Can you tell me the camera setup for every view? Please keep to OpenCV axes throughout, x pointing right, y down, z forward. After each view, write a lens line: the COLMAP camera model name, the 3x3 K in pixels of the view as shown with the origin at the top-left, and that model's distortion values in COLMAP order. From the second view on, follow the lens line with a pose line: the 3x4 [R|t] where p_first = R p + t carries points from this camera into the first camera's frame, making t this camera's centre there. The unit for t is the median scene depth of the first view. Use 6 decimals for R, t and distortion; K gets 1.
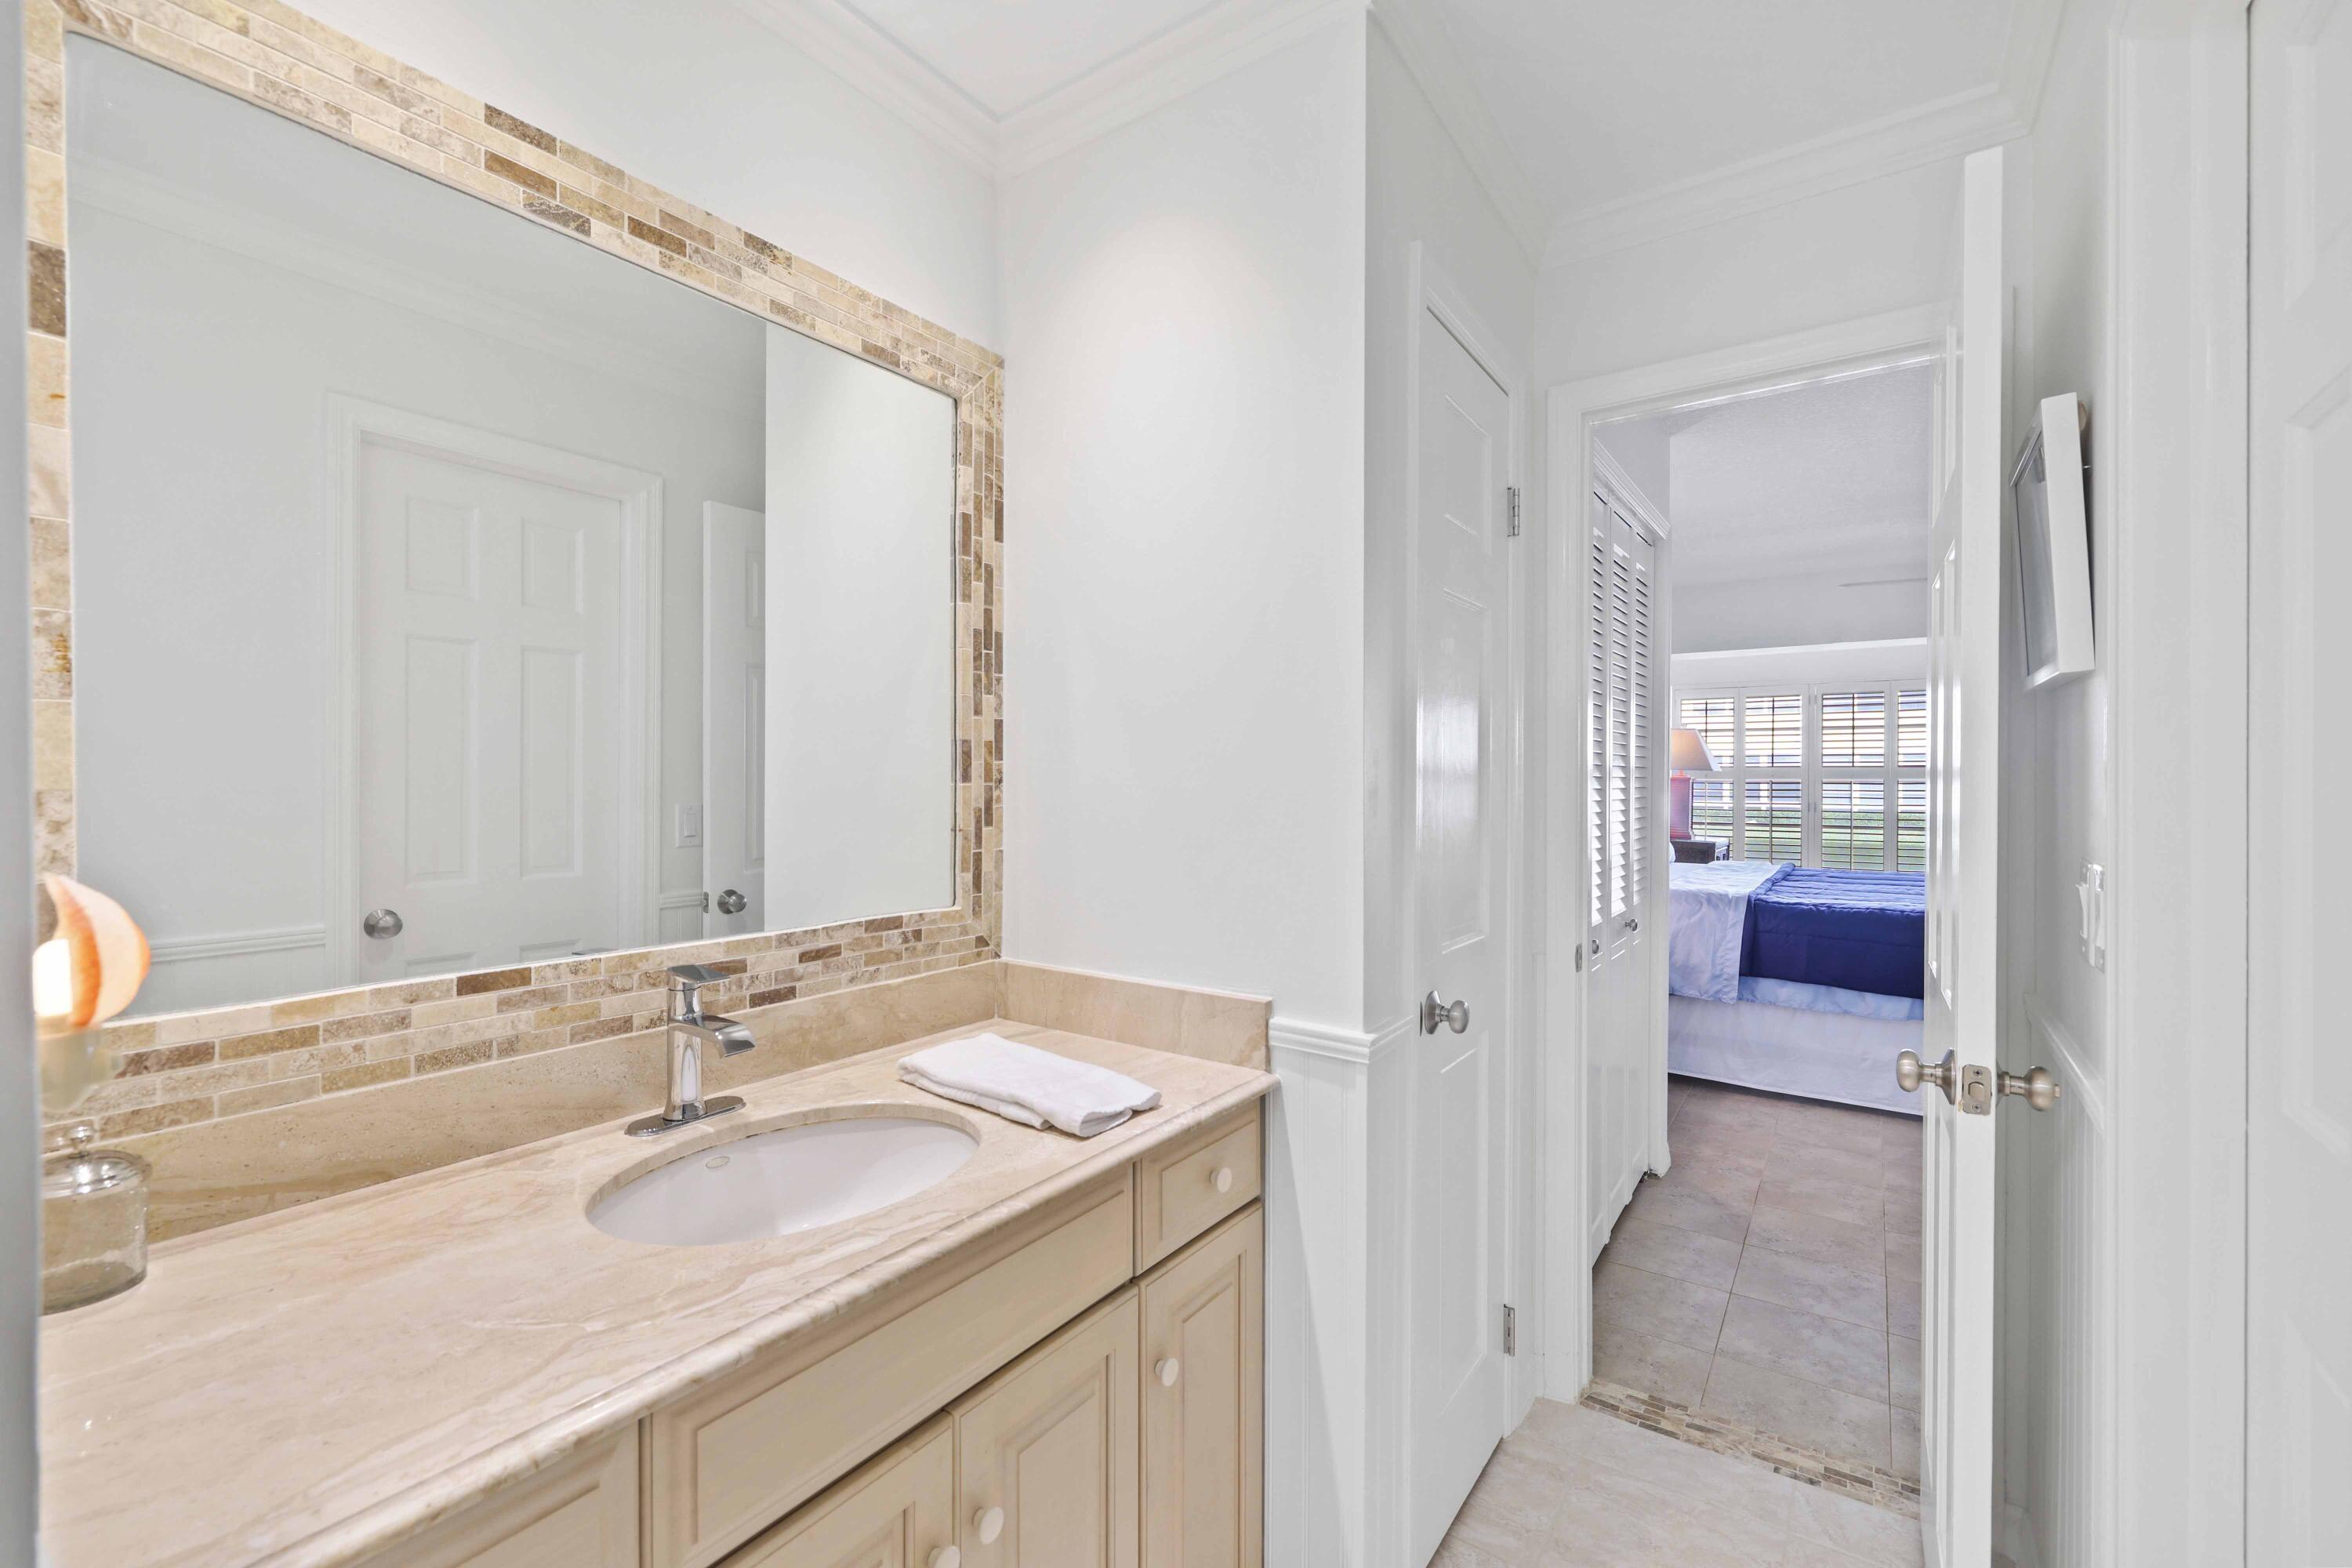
lens RADIAL K [[994.2, 0, 1174.2], [0, 994.2, 780.6], [0, 0, 1]] dist [-0.001981, 0.000576]
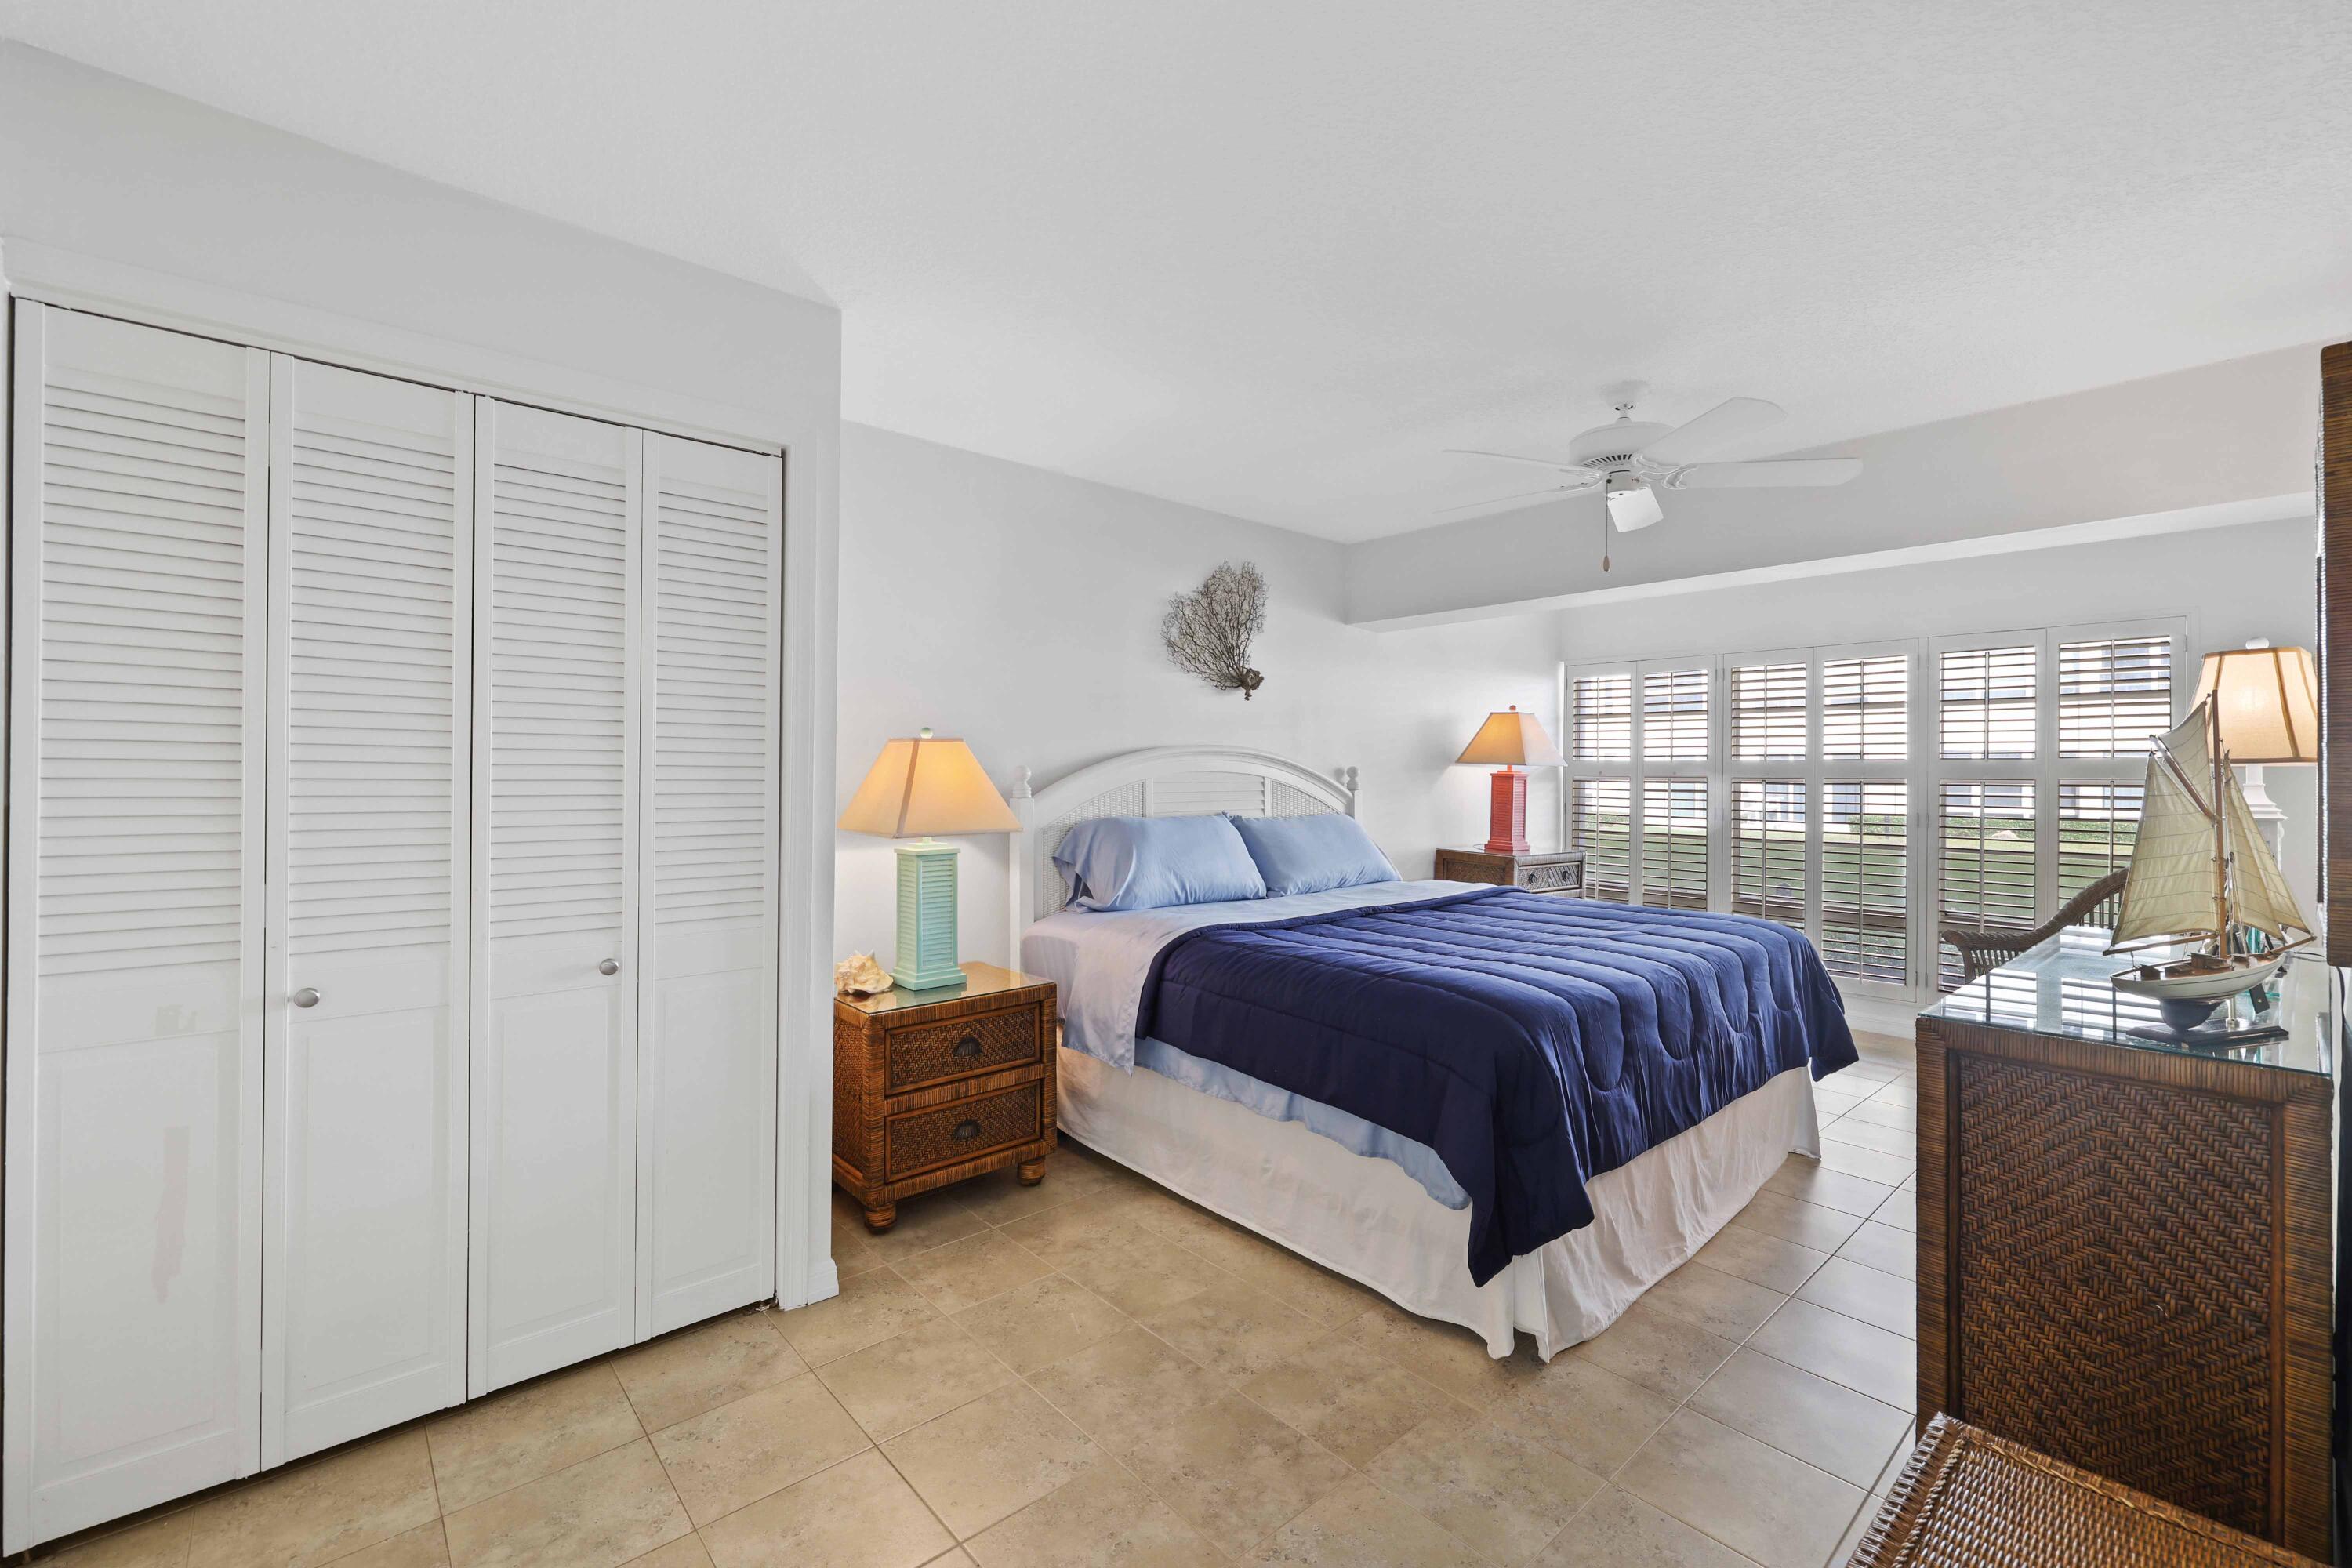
lens RADIAL K [[994.2, 0, 1178.1], [0, 994.2, 781.2], [0, 0, 1]] dist [-0.001981, 0.000576]
pose [[0.968994, 0.000944, -0.247084, 0.790753], [-0.000348, 0.999997, 0.002456, 0.004900], [0.247086, -0.002294, 0.968991, 0.300232]]
